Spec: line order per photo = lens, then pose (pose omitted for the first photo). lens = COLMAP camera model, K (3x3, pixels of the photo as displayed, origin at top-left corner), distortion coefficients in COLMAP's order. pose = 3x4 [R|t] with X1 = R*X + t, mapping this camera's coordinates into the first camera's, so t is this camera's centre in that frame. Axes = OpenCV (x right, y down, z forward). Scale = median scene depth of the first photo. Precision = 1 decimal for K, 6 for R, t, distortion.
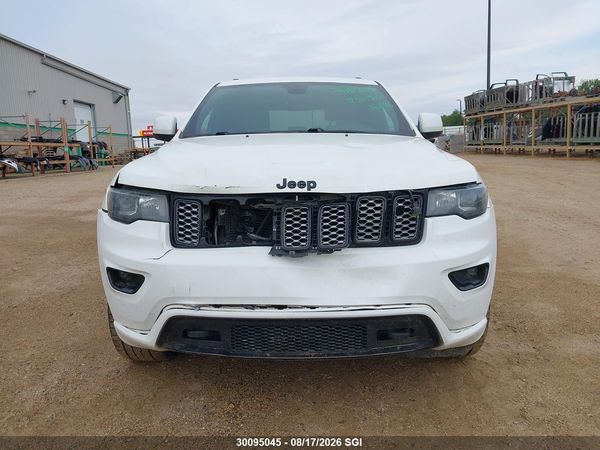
lens RADIAL K [[471.5, 0, 298.9], [0, 471.5, 219.0], [0, 0, 1]] dist [0.038284, -0.051878]
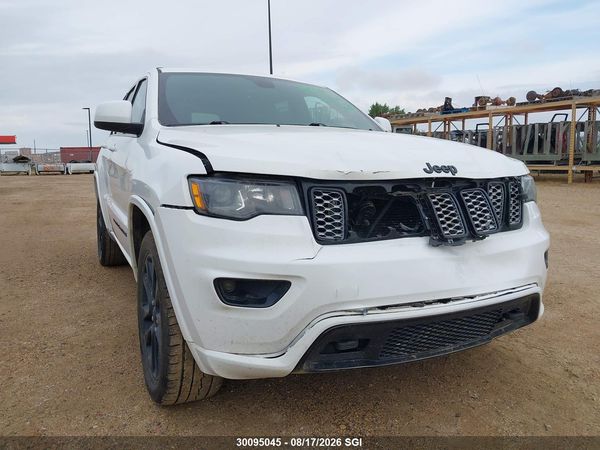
lens RADIAL K [[471.5, 0, 291.5], [0, 471.5, 224.4], [0, 0, 1]] dist [0.038284, -0.051878]
pose [[0.900866, -0.038829, 0.432356, -0.668443], [0.051659, 0.998503, -0.017964, 0.037222], [-0.431012, 0.038518, 0.901524, 0.274003]]
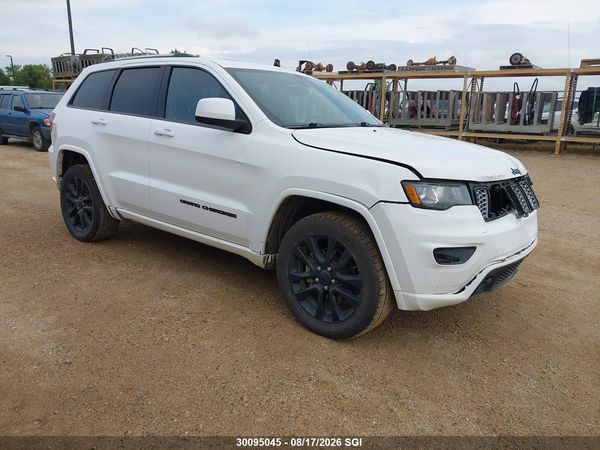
lens RADIAL K [[471.5, 0, 301.9], [0, 471.5, 223.3], [0, 0, 1]] dist [0.038284, -0.051878]
pose [[0.618153, -0.136300, 0.774150, -1.653165], [0.074023, 0.990569, 0.115297, -0.134831], [-0.782564, -0.013966, 0.622413, 0.558746]]
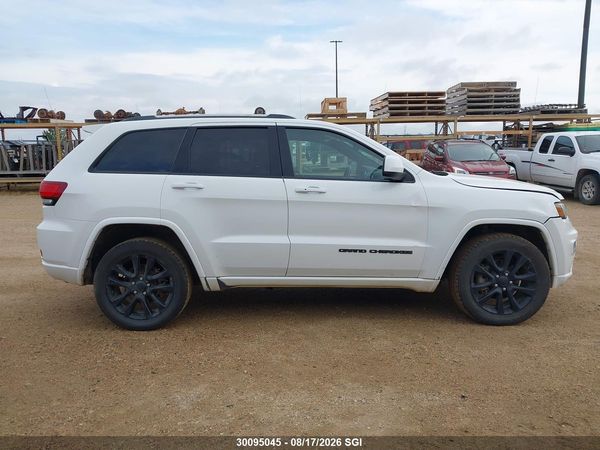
lens RADIAL K [[471.5, 0, 291.2], [0, 471.5, 221.6], [0, 0, 1]] dist [0.038284, -0.051878]
pose [[-0.006825, -0.109423, 0.993972, -2.453799], [0.171957, 0.979060, 0.108963, -0.413899], [-0.985081, 0.171664, 0.012134, 2.243549]]
